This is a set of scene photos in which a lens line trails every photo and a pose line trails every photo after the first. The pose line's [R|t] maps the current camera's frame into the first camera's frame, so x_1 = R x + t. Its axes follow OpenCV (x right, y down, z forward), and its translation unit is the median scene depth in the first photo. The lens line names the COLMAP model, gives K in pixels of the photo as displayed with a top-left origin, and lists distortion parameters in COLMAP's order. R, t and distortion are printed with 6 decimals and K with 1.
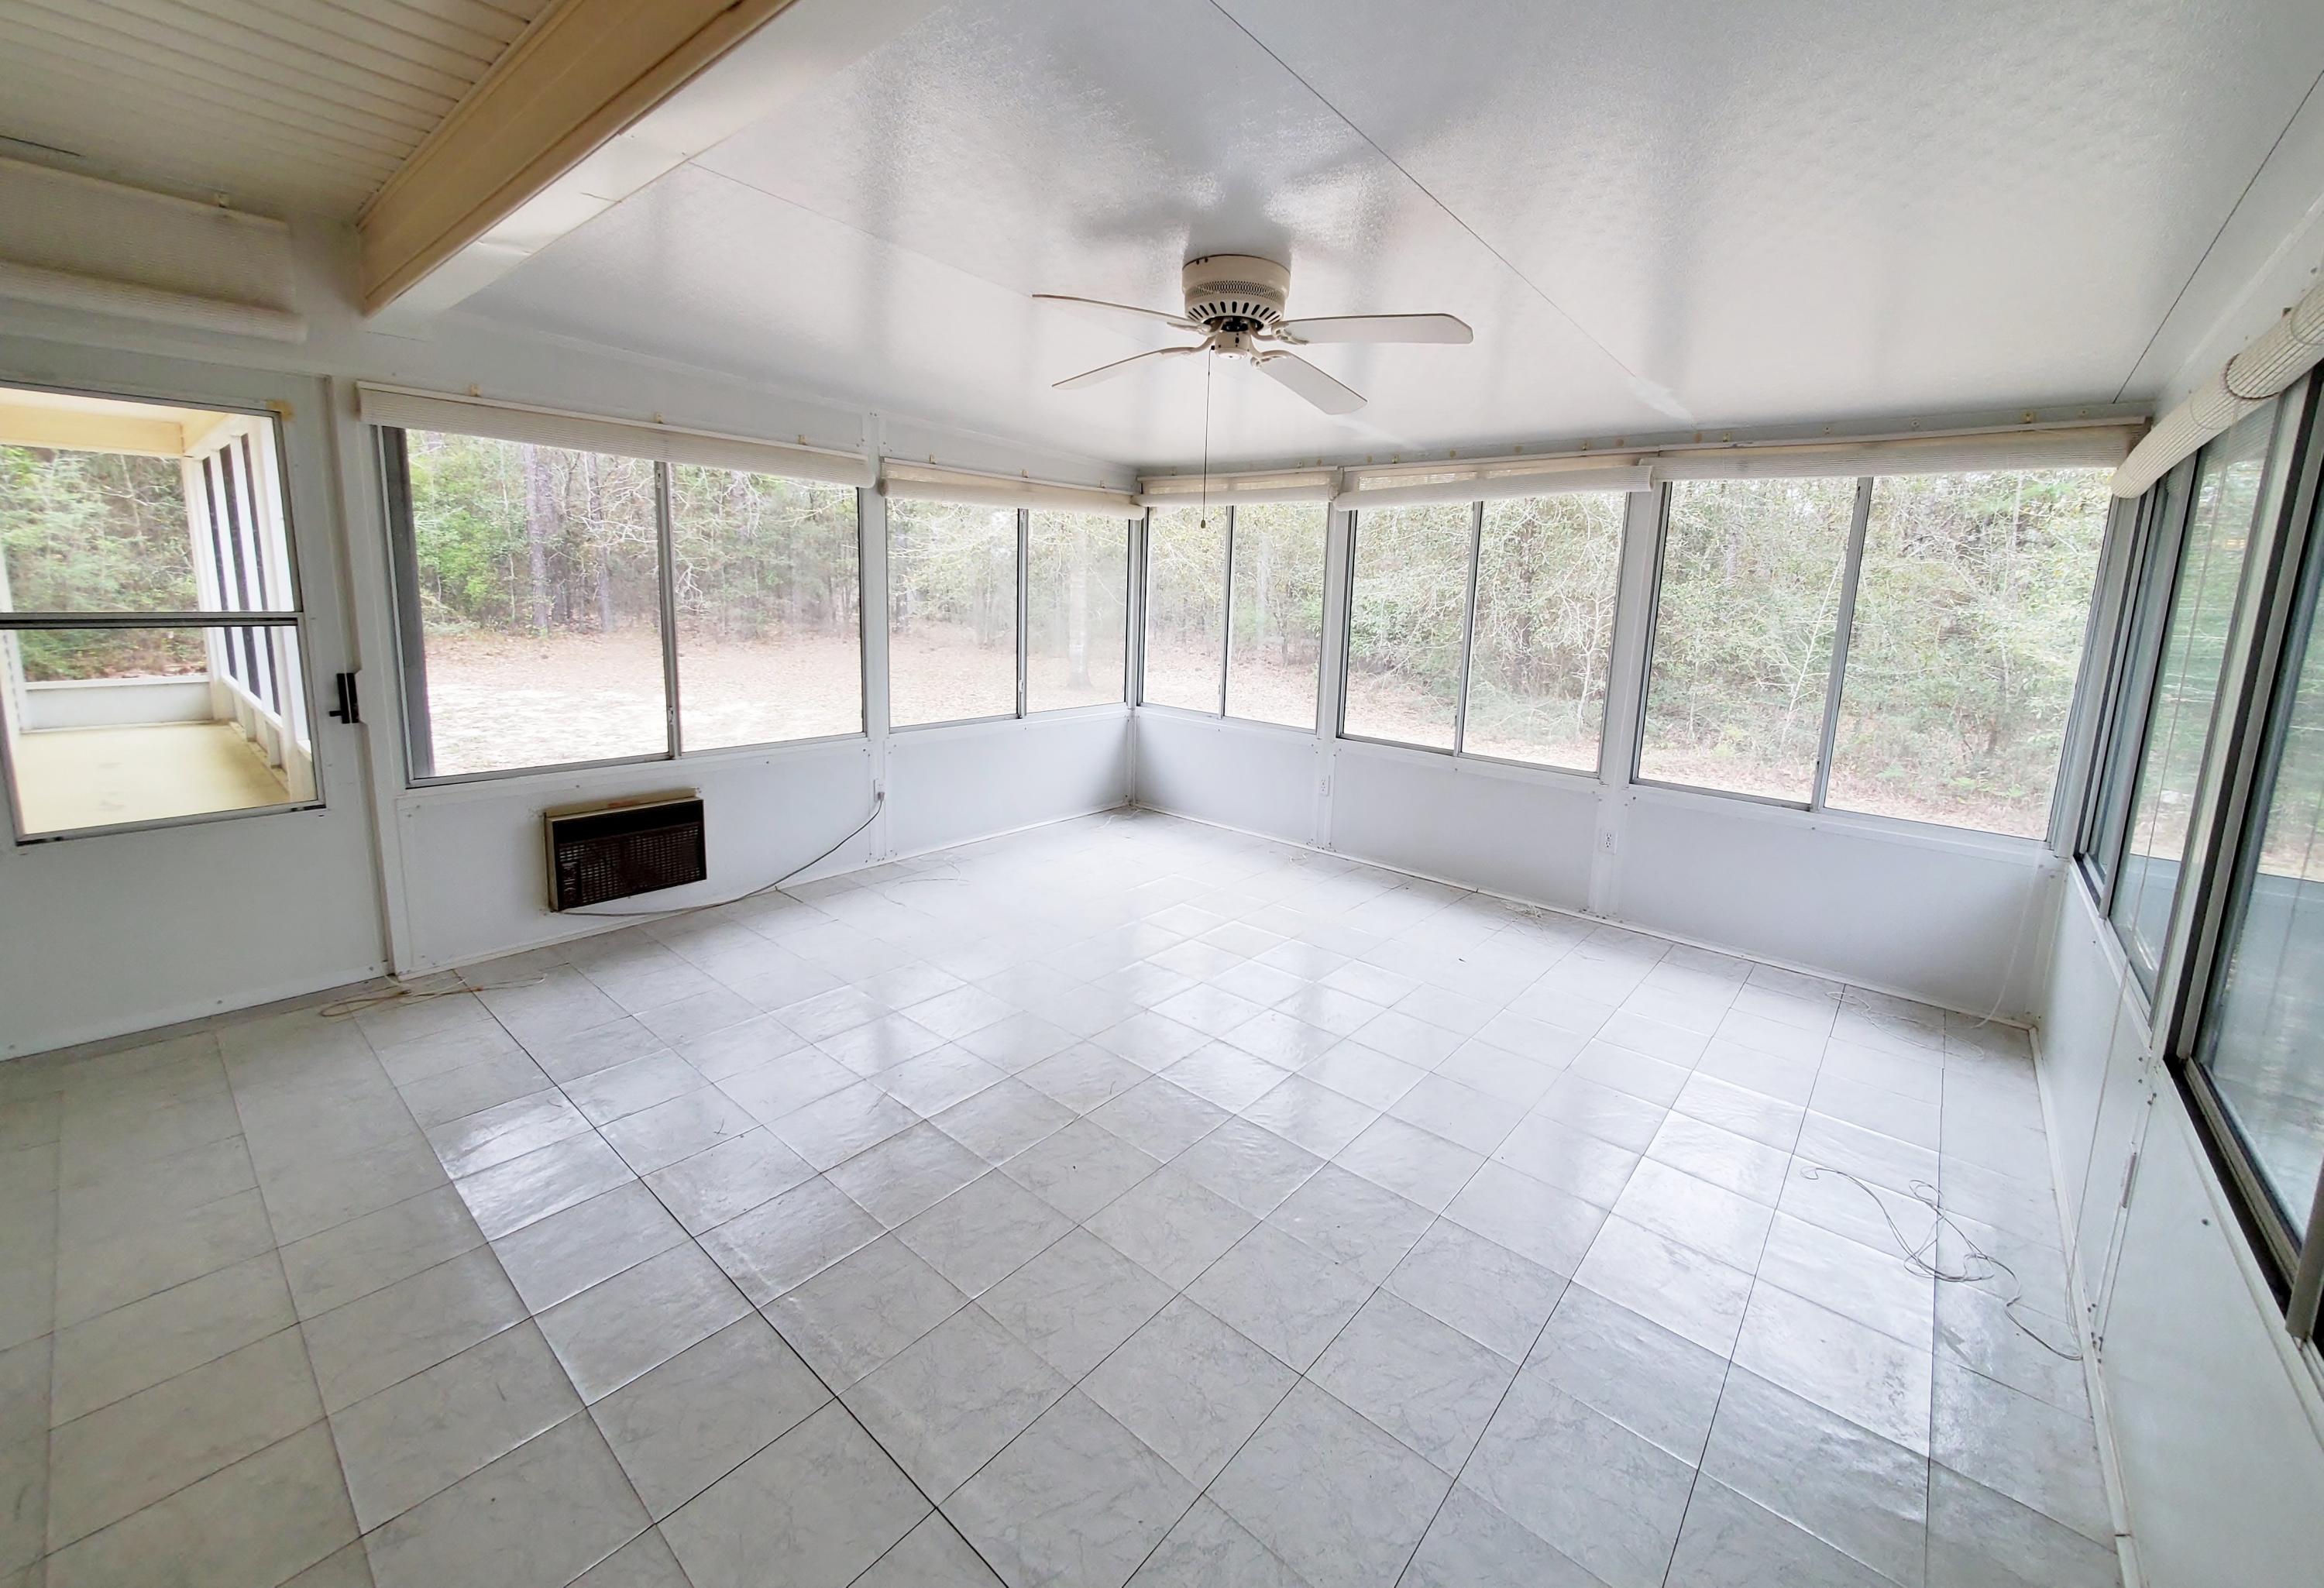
lens RADIAL K [[903.3, 0, 1168.5], [0, 903.3, 723.4], [0, 0, 1]] dist [0.000558, -0.000009]
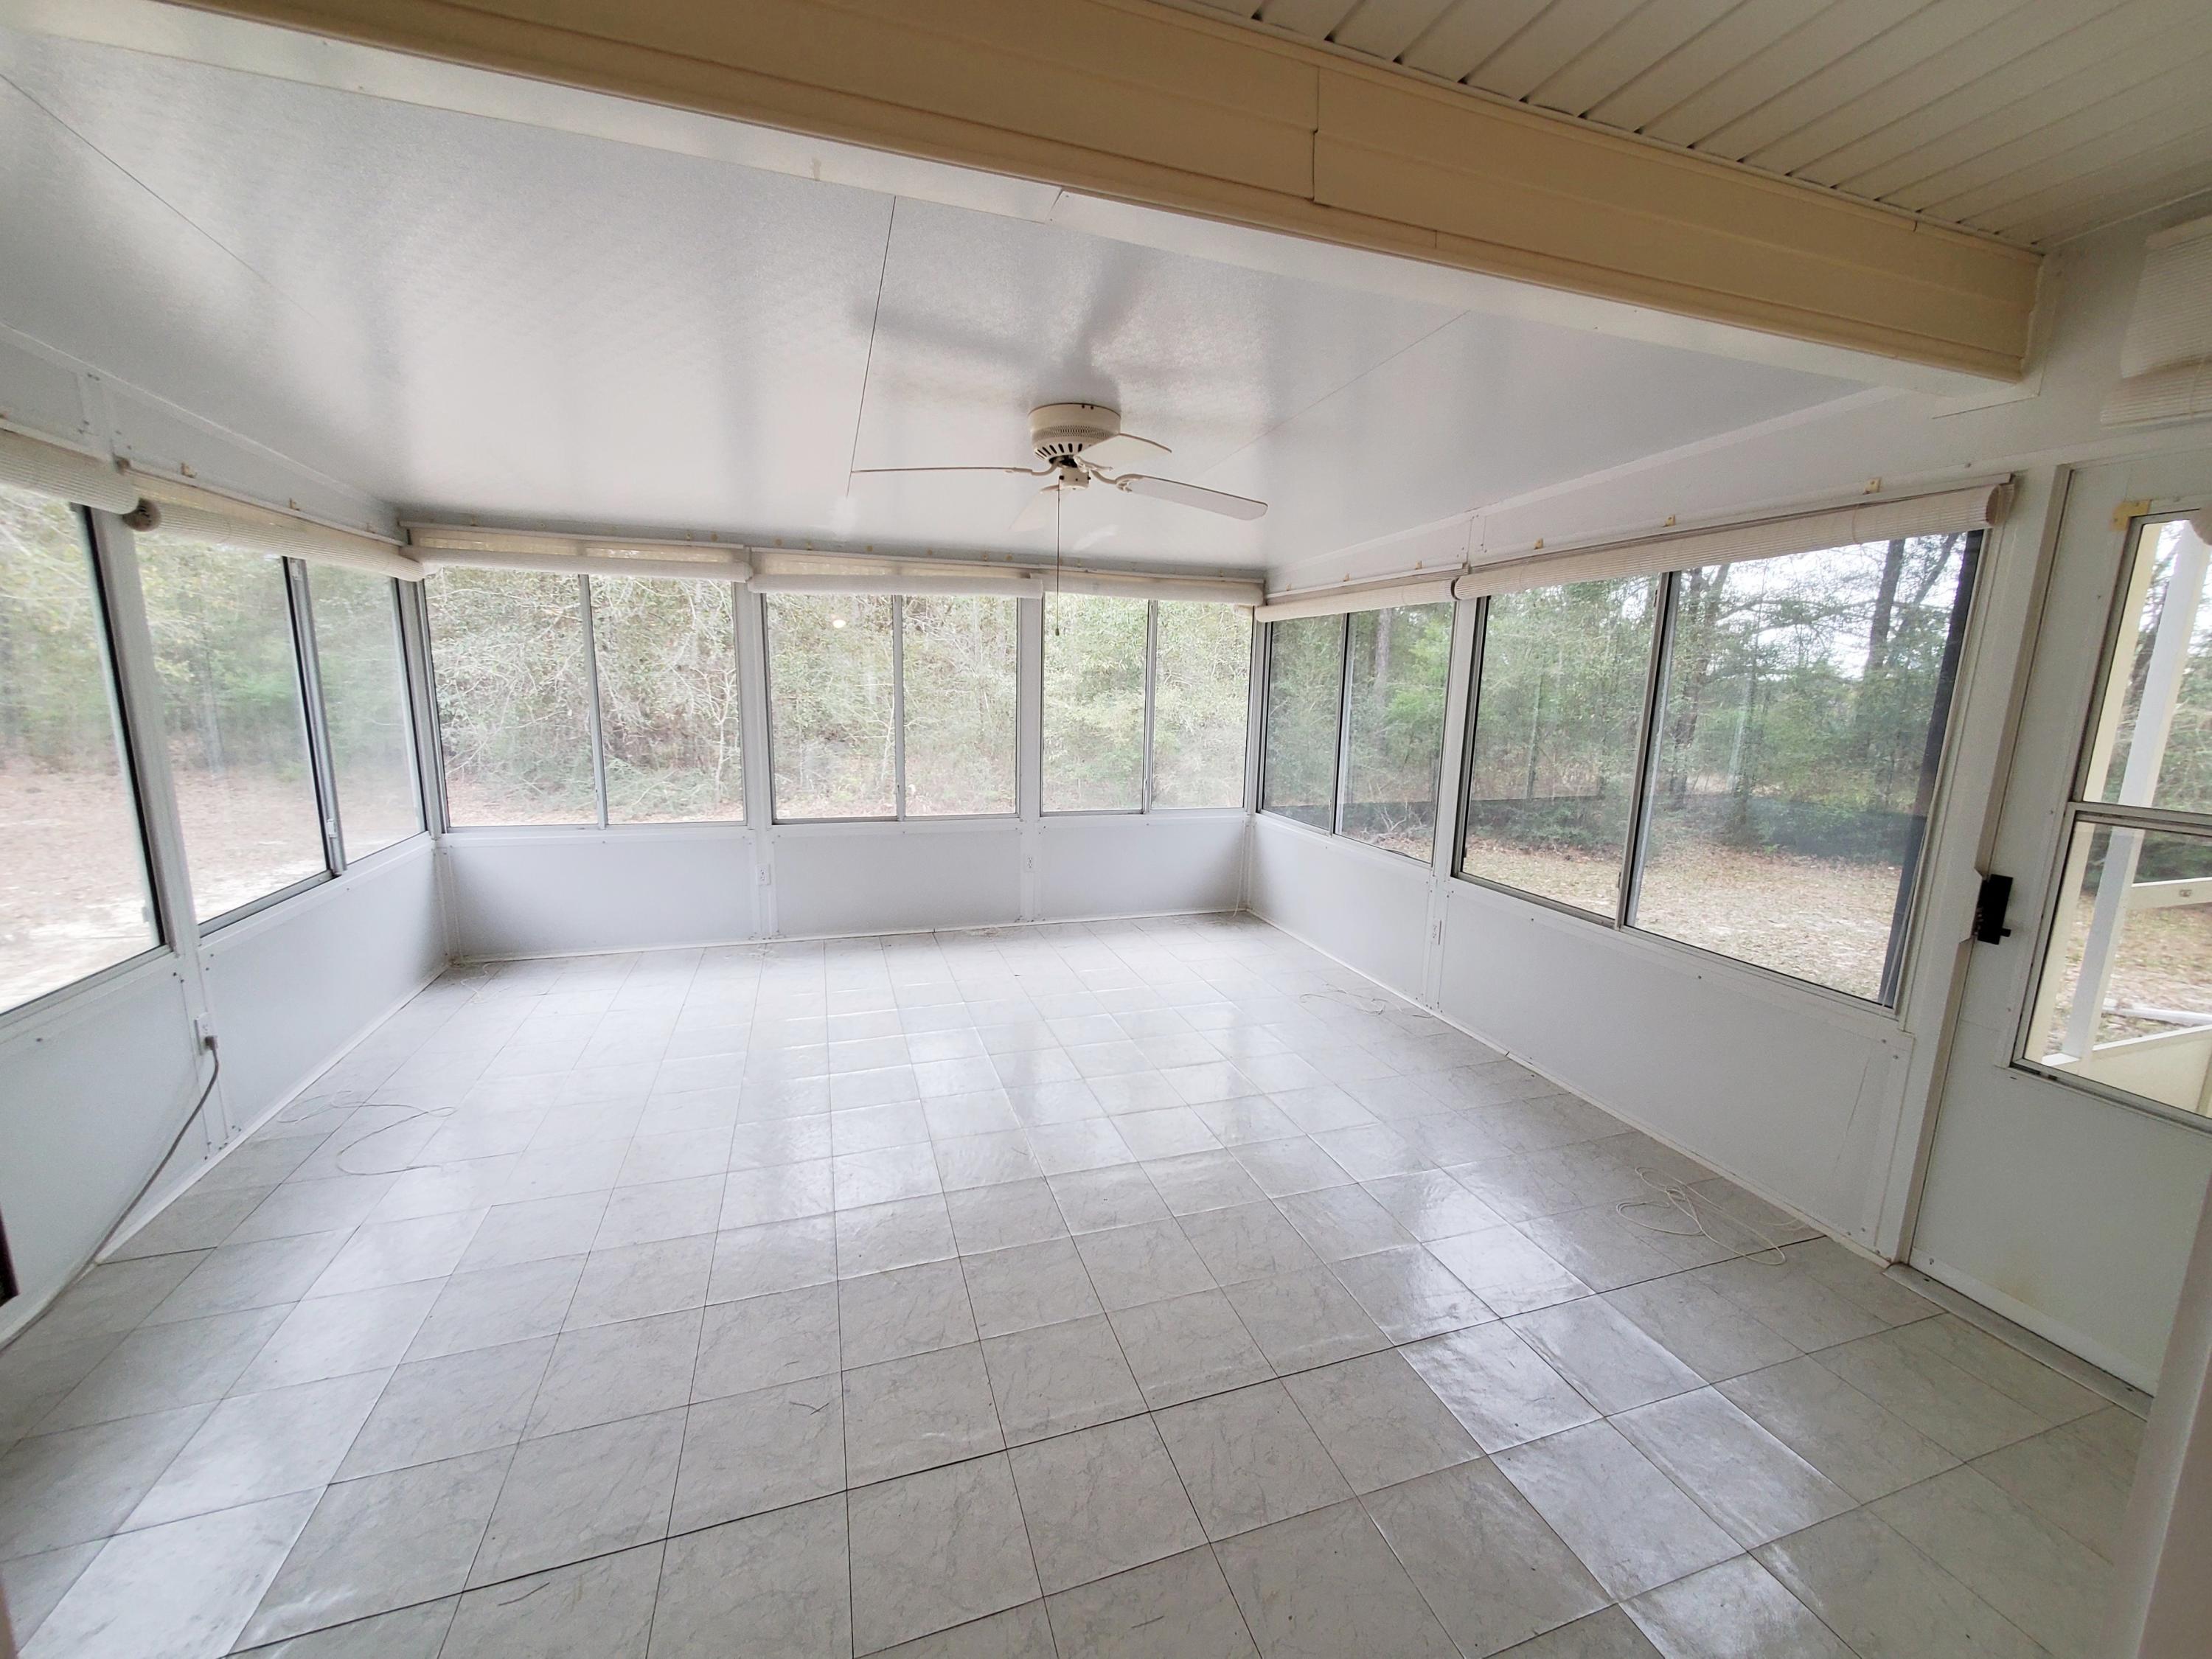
lens RADIAL K [[895.5, 0, 1106.0], [0, 895.5, 829.5], [0, 0, 1]] dist [0.000630, -0.000007]
pose [[0.516711, -0.169530, 0.839208, -0.499767], [0.125674, 0.984601, 0.121522, -0.057799], [-0.846886, 0.042675, 0.530059, 0.190595]]
